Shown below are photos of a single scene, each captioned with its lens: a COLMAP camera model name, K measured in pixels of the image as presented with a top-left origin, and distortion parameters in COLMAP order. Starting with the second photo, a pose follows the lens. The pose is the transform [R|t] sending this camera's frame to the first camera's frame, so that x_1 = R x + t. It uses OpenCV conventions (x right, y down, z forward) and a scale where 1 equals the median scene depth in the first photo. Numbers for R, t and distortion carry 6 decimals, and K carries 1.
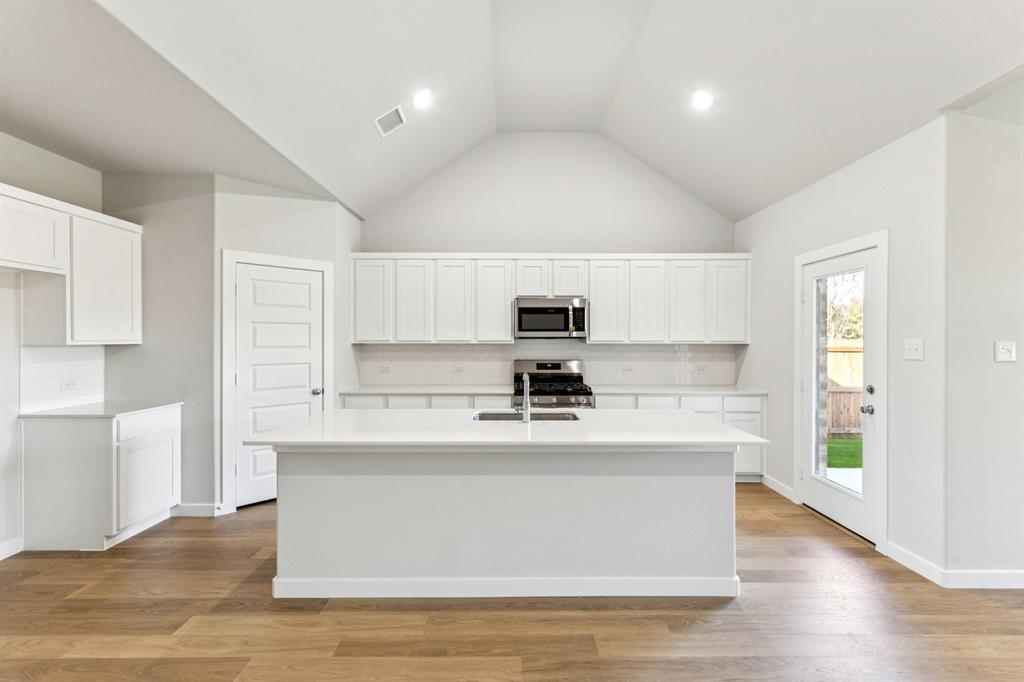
lens RADIAL K [[459.5, 0, 516.0], [0, 459.5, 340.7], [0, 0, 1]] dist [0.002855, -0.000029]
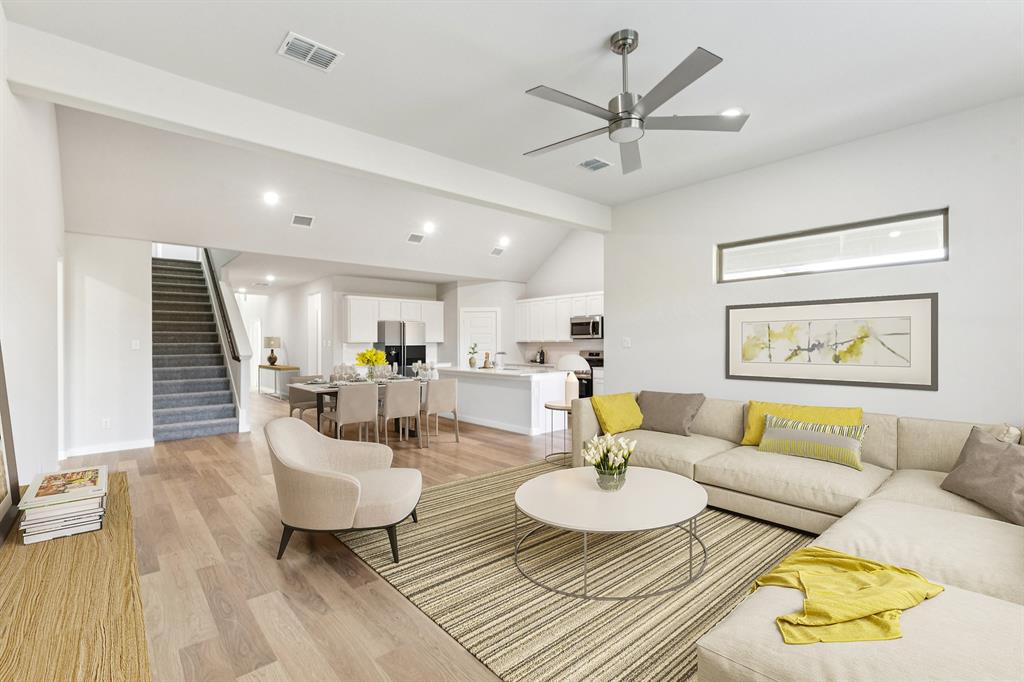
lens RADIAL K [[459.5, 0, 516.0], [0, 459.5, 340.7], [0, 0, 1]] dist [0.002855, -0.000029]
pose [[0.654048, -0.008034, -0.756410, 1.306695], [0.002377, 0.999960, -0.008565, 0.017914], [0.756449, 0.003803, 0.654041, -0.427767]]
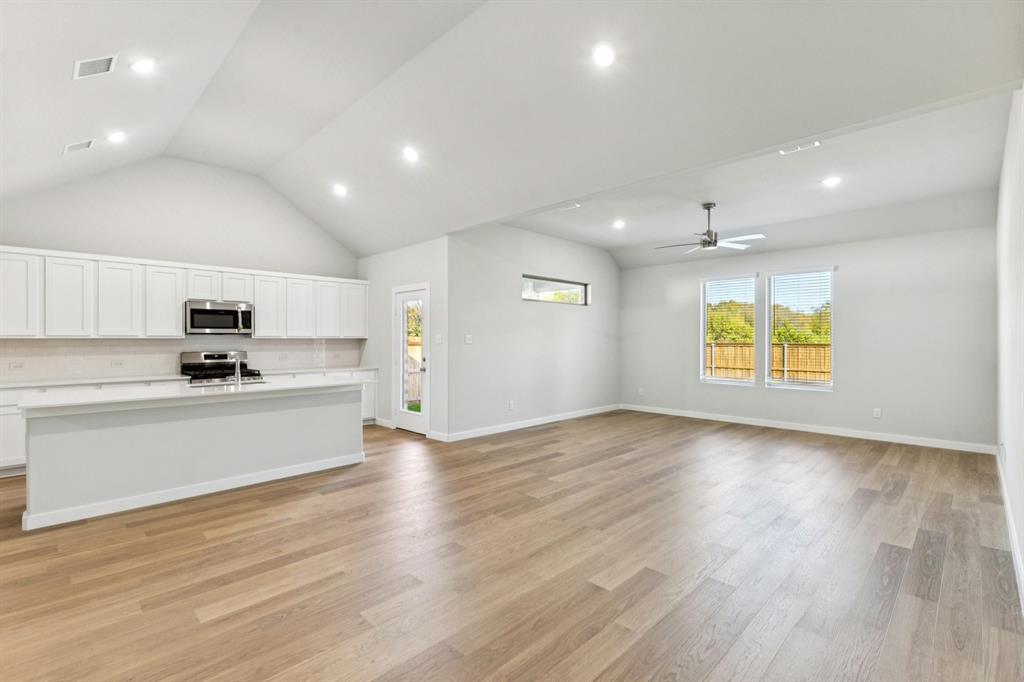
lens RADIAL K [[459.5, 0, 516.0], [0, 459.5, 340.7], [0, 0, 1]] dist [0.002855, -0.000029]
pose [[0.705748, -0.004083, 0.708451, -0.252058], [0.005514, 0.999985, 0.000271, 0.017405], [-0.708441, 0.003715, 0.705760, -0.478922]]
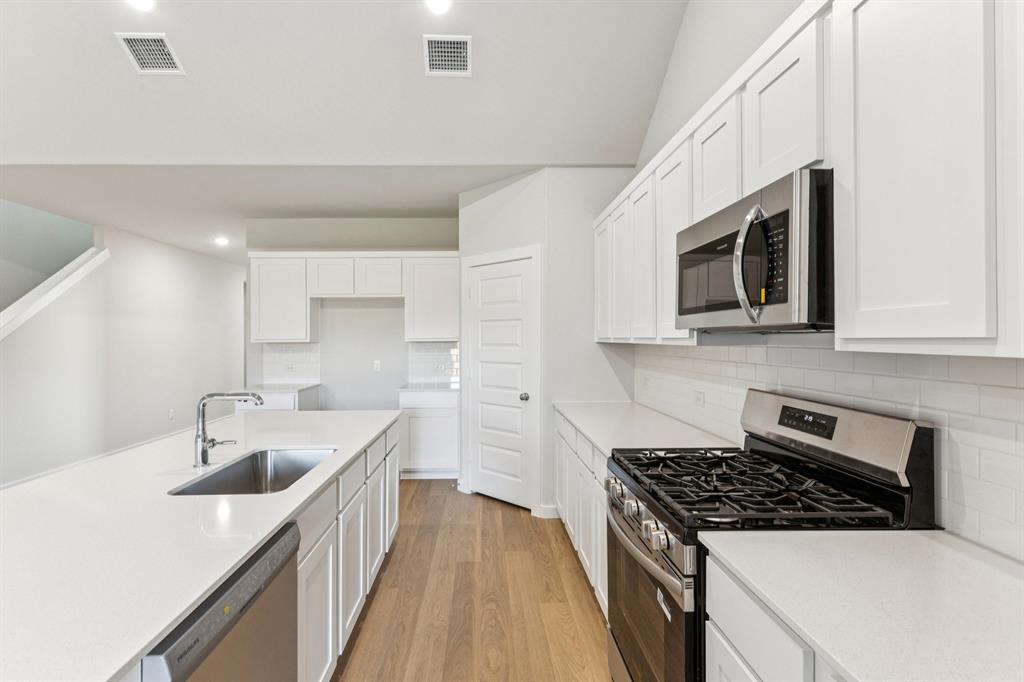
lens RADIAL K [[469.4, 0, 495.1], [0, 469.4, 340.1], [0, 0, 1]] dist [0.001298, 0.000015]
pose [[0.019860, 0.003067, -0.999798, 0.410749], [-0.000362, 0.999995, 0.003061, -0.000241], [0.999803, 0.000301, 0.019861, 0.834221]]
